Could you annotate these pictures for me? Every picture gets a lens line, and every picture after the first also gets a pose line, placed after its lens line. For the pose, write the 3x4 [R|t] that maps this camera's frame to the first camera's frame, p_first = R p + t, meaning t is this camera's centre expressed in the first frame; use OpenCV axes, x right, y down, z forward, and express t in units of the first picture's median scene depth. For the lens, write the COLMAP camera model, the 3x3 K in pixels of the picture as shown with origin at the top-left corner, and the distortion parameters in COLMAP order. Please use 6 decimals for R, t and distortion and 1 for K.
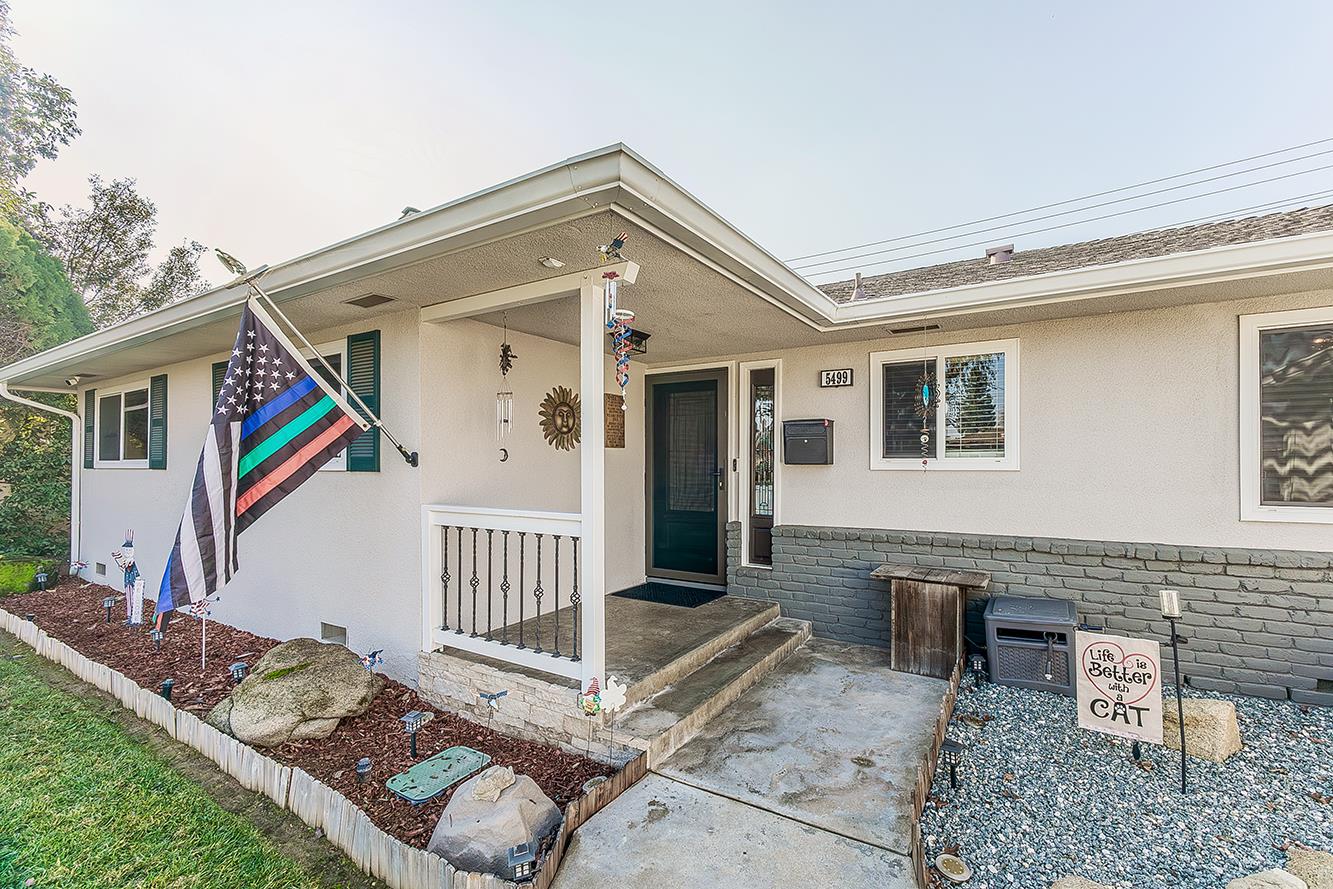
lens RADIAL K [[554.6, 0, 713.7], [0, 554.6, 461.7], [0, 0, 1]] dist [0.001422, -0.000985]
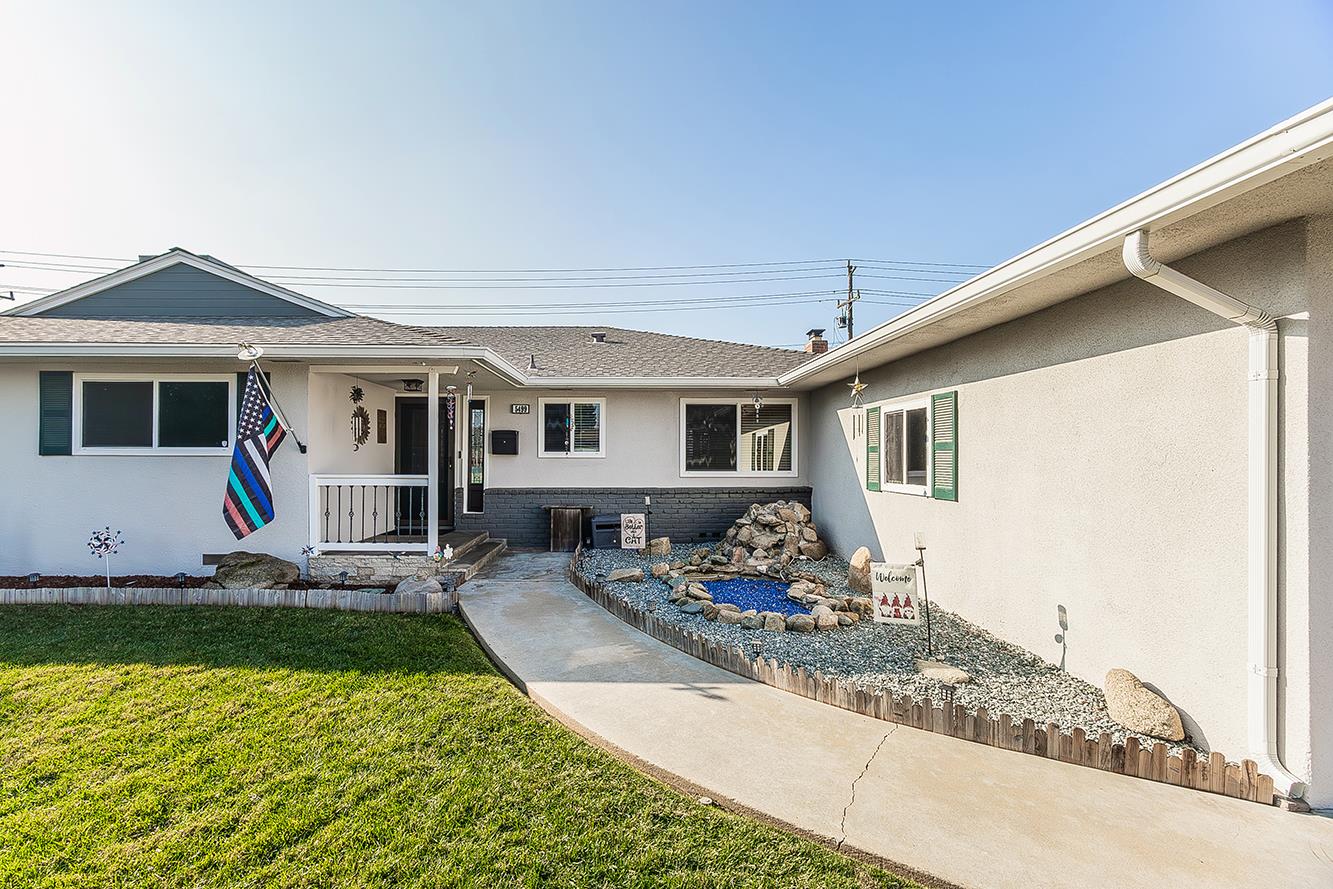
lens RADIAL K [[554.6, 0, 630.3], [0, 554.6, 460.5], [0, 0, 1]] dist [0.001422, -0.000985]
pose [[0.861140, 0.002969, 0.508360, -0.484974], [-0.007394, 0.999950, 0.006685, 0.010918], [-0.508315, -0.009516, 0.861119, -0.949978]]
